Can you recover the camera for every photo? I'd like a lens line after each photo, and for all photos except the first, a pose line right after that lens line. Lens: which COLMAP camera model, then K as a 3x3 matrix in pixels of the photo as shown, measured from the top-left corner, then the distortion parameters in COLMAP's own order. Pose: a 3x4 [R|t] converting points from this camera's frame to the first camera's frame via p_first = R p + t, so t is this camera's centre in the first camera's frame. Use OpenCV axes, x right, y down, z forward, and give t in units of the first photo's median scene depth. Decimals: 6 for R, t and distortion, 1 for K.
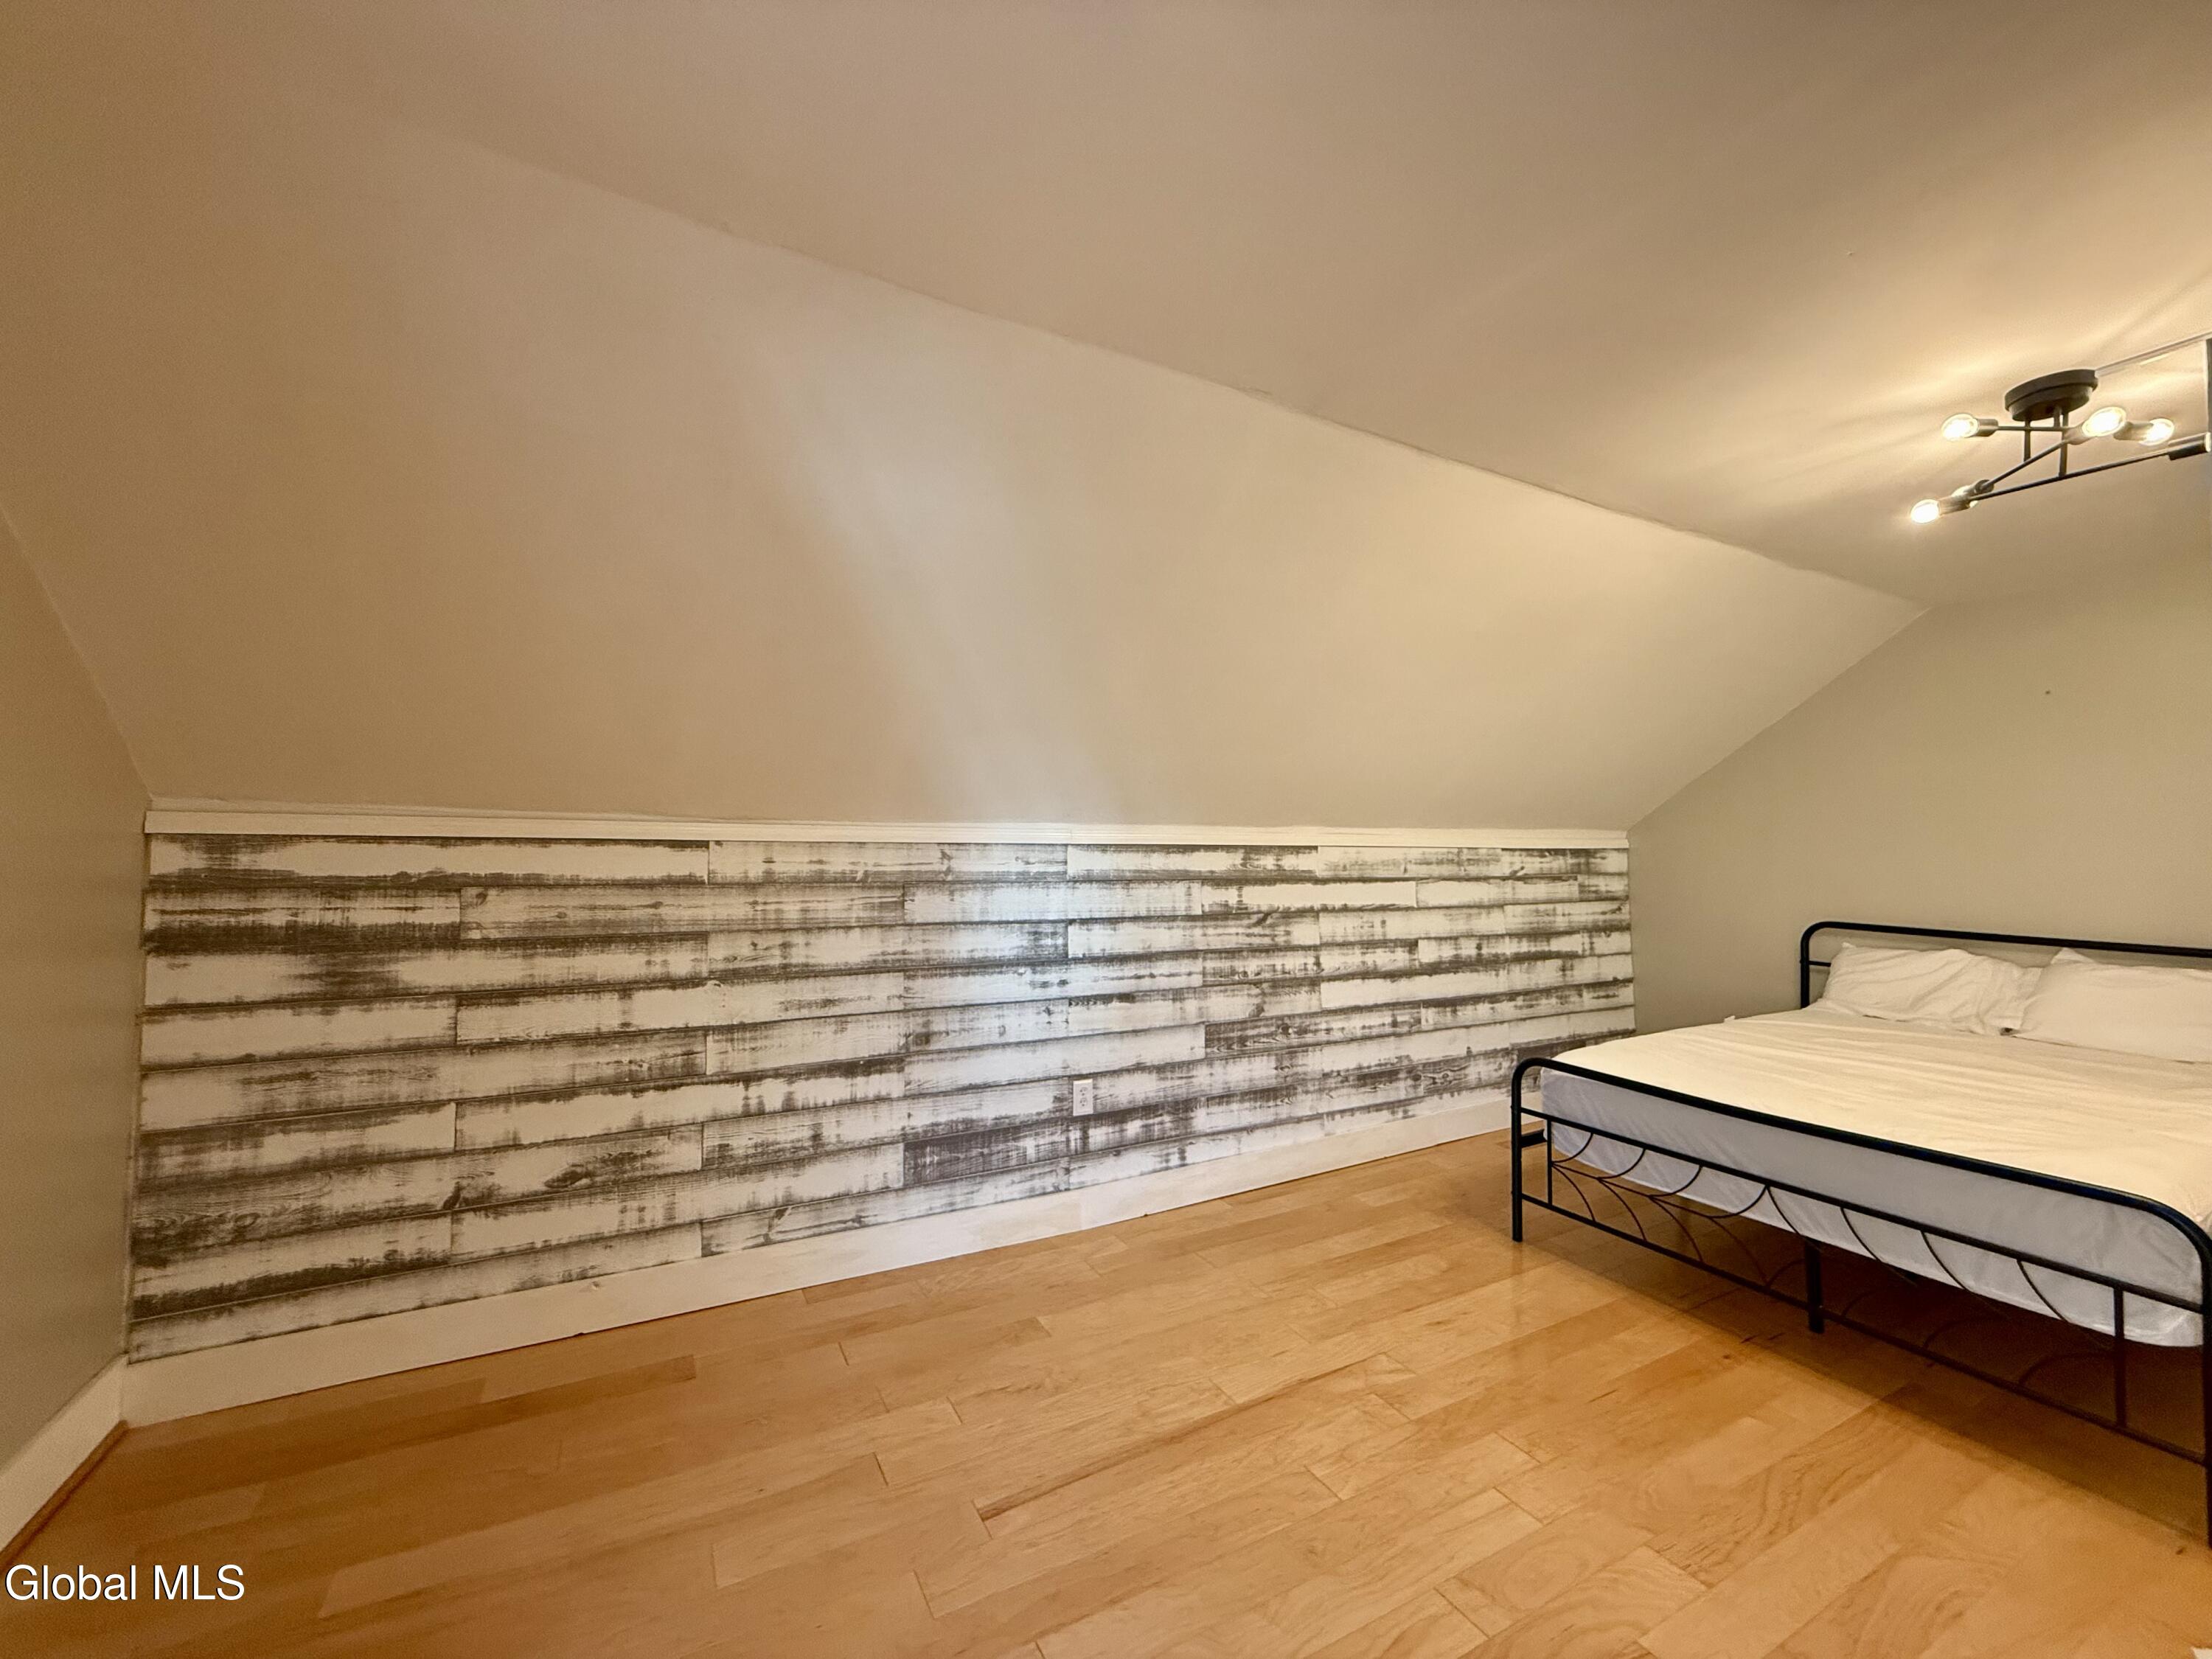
lens RADIAL K [[884.1, 0, 1099.0], [0, 884.1, 841.2], [0, 0, 1]] dist [0.000756, -0.000124]
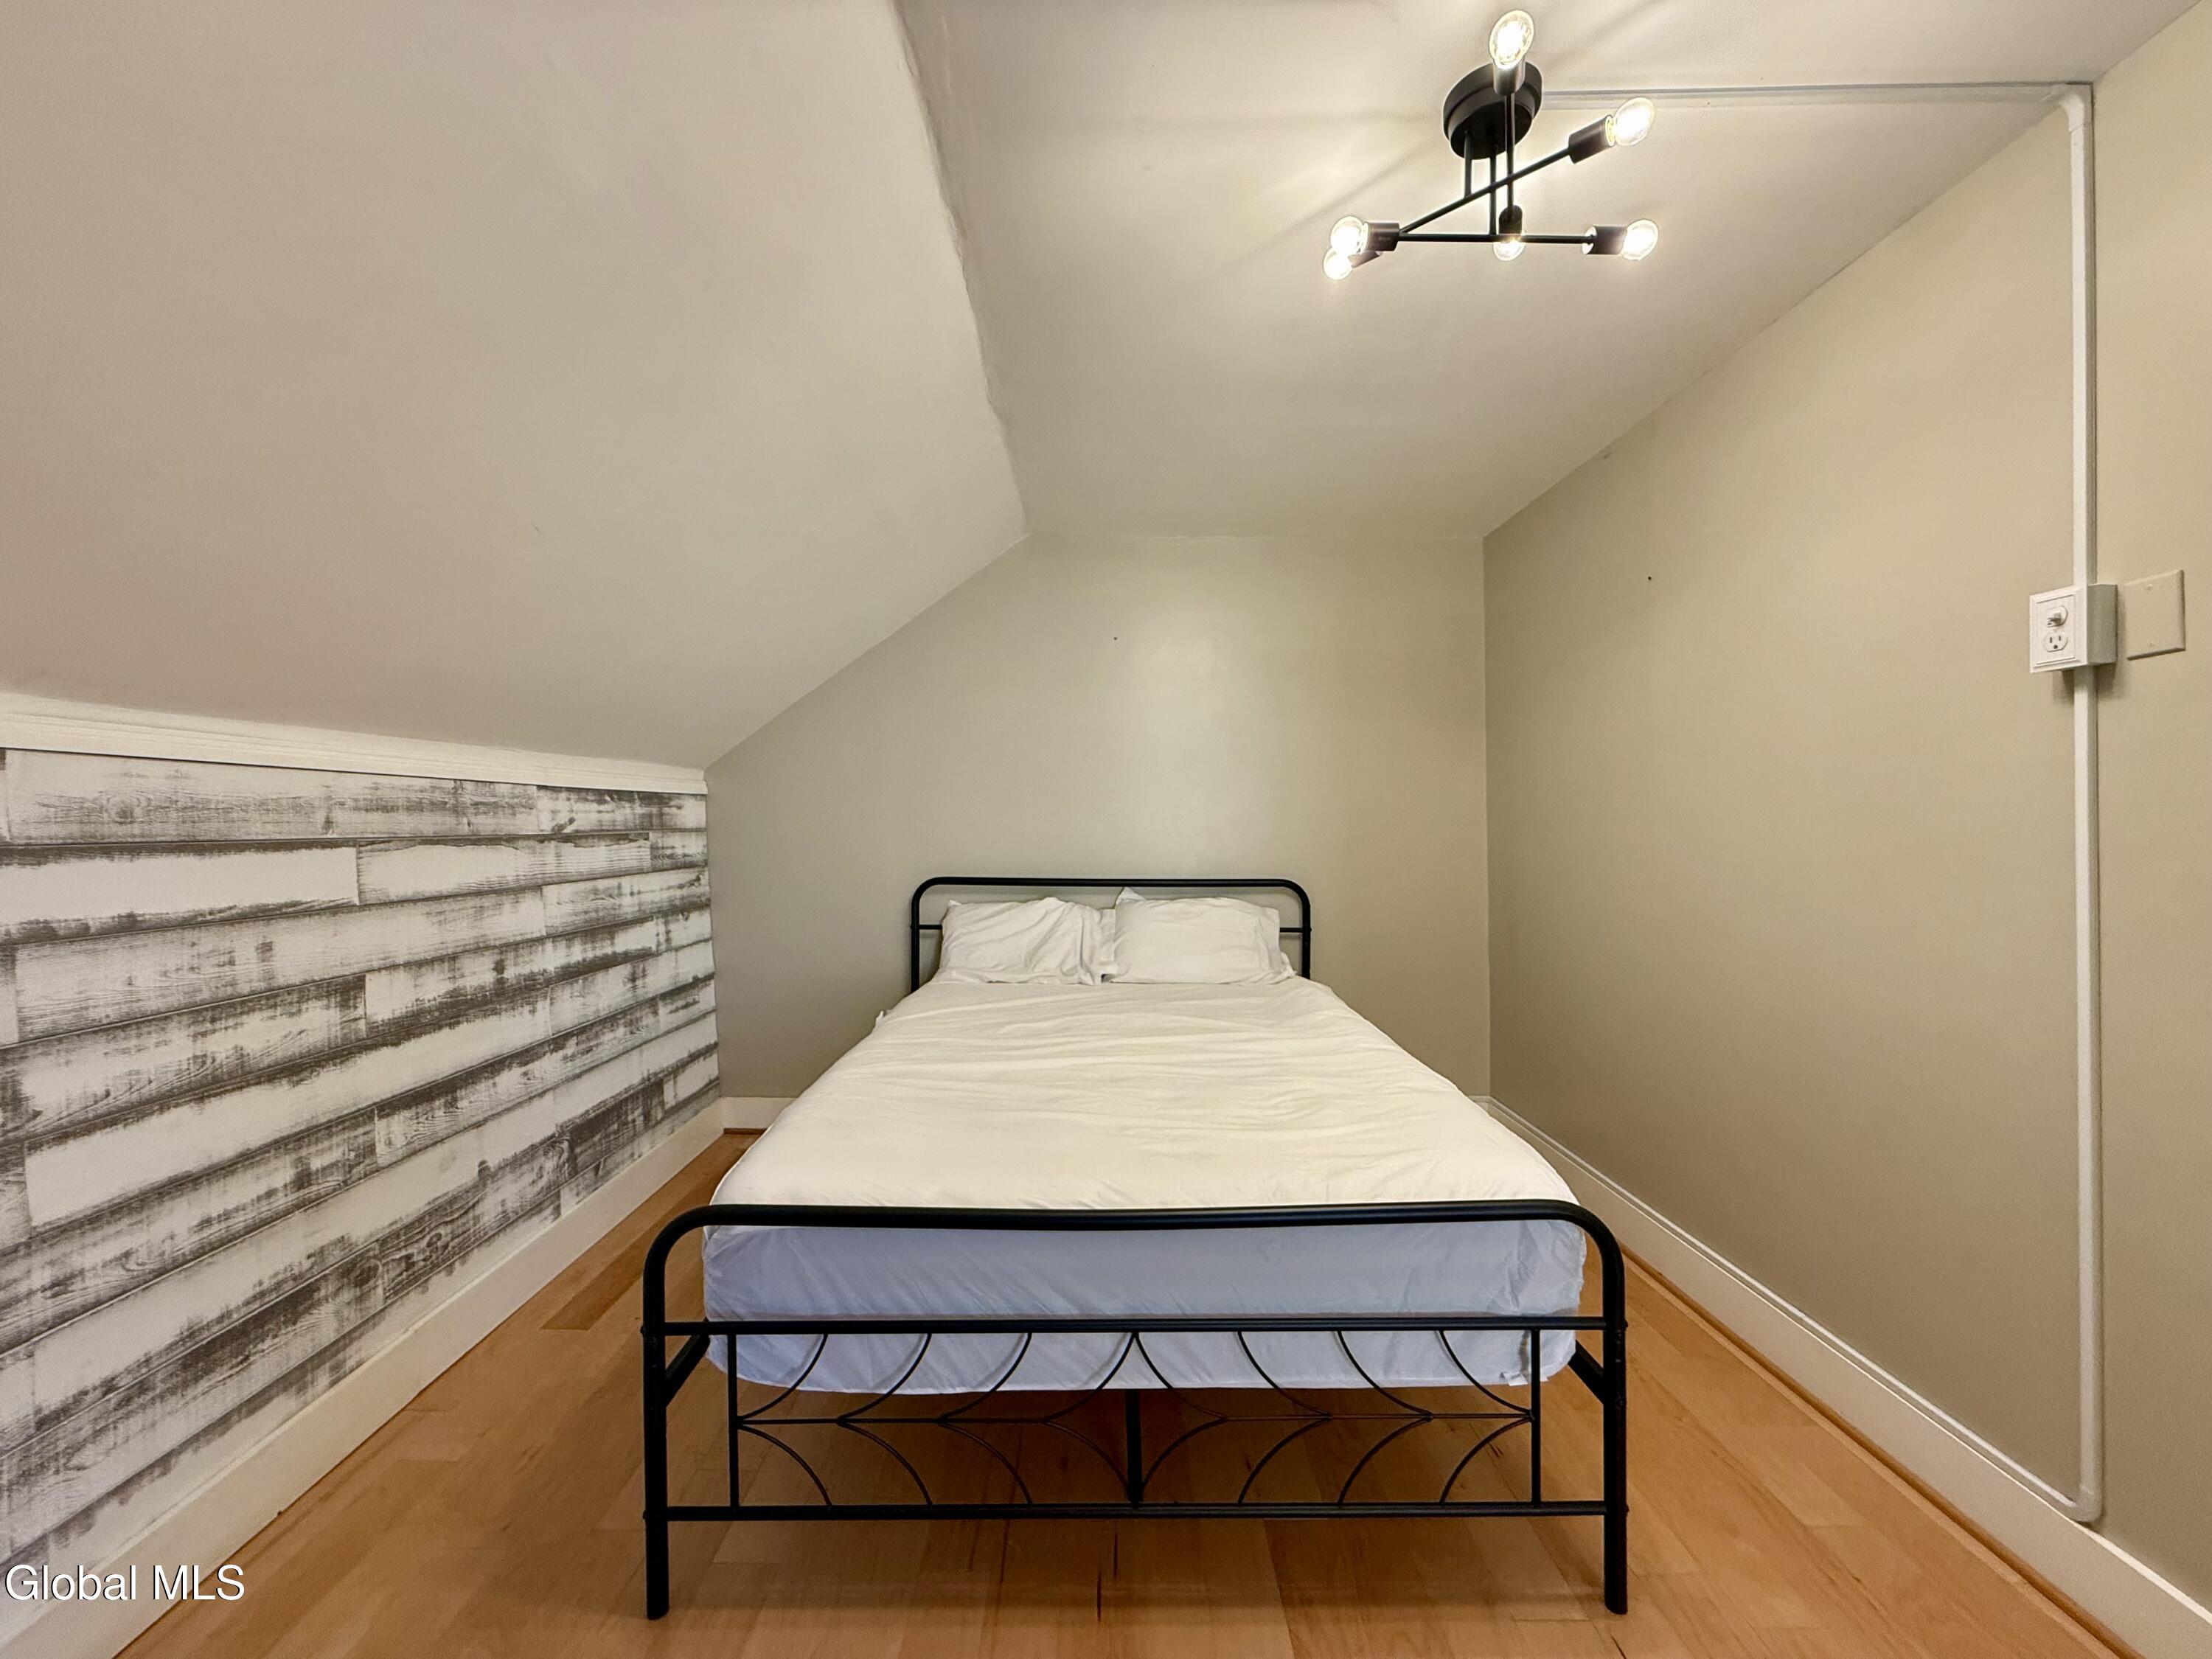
lens RADIAL K [[884.1, 0, 1100.4], [0, 884.1, 826.2], [0, 0, 1]] dist [0.000756, -0.000124]
pose [[0.479357, -0.013244, 0.877520, 0.142024], [0.000544, 0.999890, 0.014794, 0.028026], [-0.877620, -0.006614, 0.479311, 0.445039]]
